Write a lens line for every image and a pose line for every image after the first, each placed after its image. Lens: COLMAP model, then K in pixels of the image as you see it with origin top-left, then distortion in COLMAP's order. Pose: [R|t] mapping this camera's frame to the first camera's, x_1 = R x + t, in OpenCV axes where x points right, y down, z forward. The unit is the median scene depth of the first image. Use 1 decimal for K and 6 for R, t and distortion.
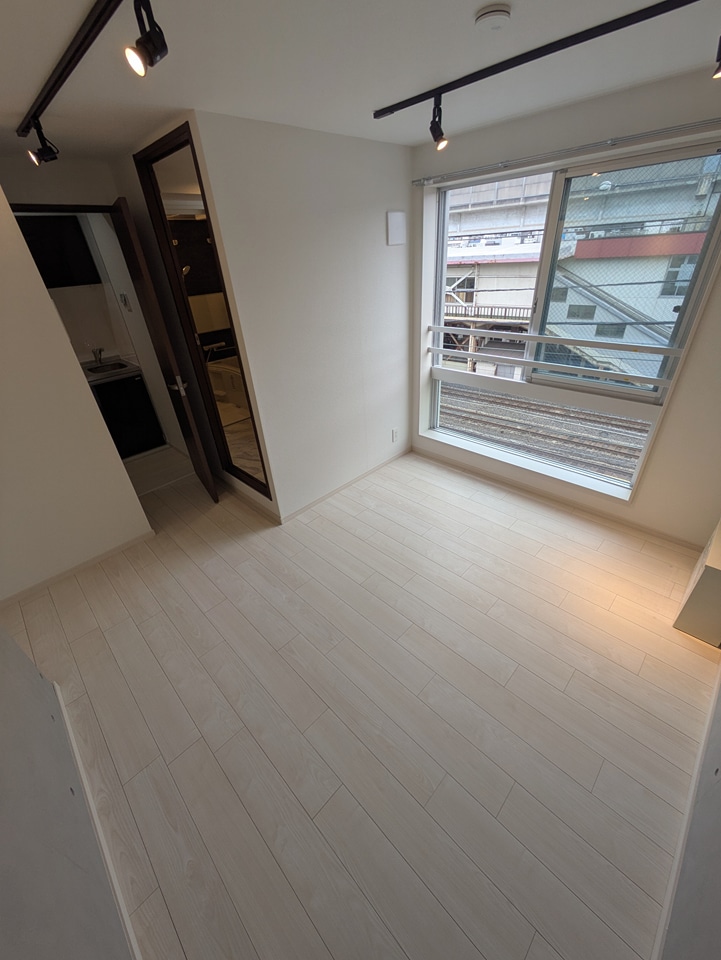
lens RADIAL K [[379.5, 0, 360.5], [0, 379.5, 480.0], [0, 0, 1]] dist [0.001251, 0.000093]
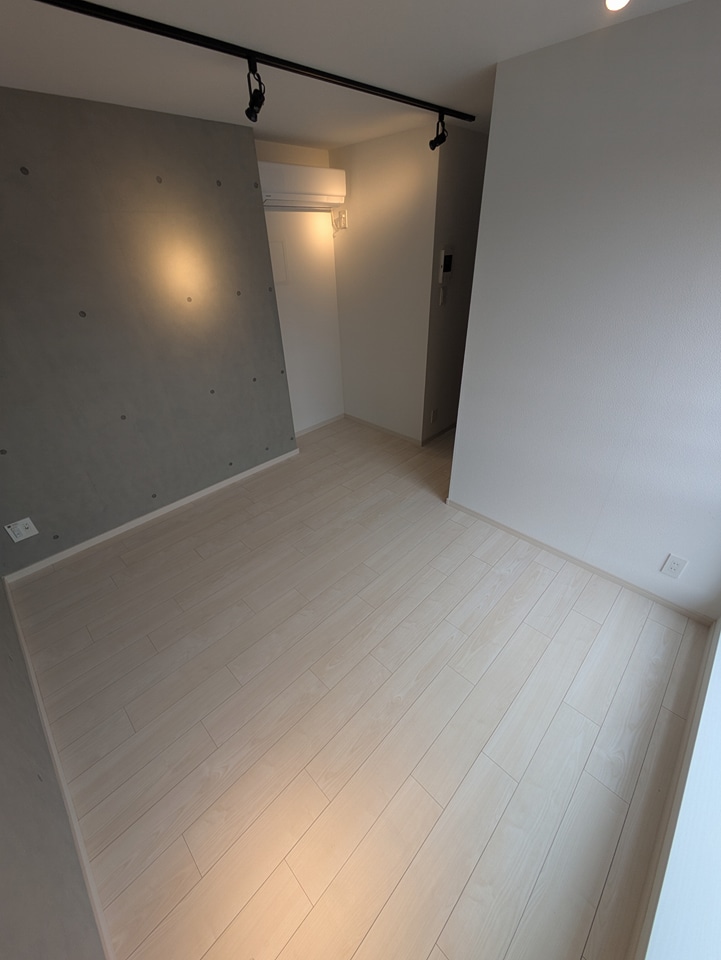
lens RADIAL K [[379.5, 0, 360.5], [0, 379.5, 480.0], [0, 0, 1]] dist [0.001251, 0.000093]
pose [[0.008550, 0.586064, -0.810220, 0.628693], [-0.489998, 0.708761, 0.507504, -0.361430], [0.871682, 0.392667, 0.293230, 0.548923]]
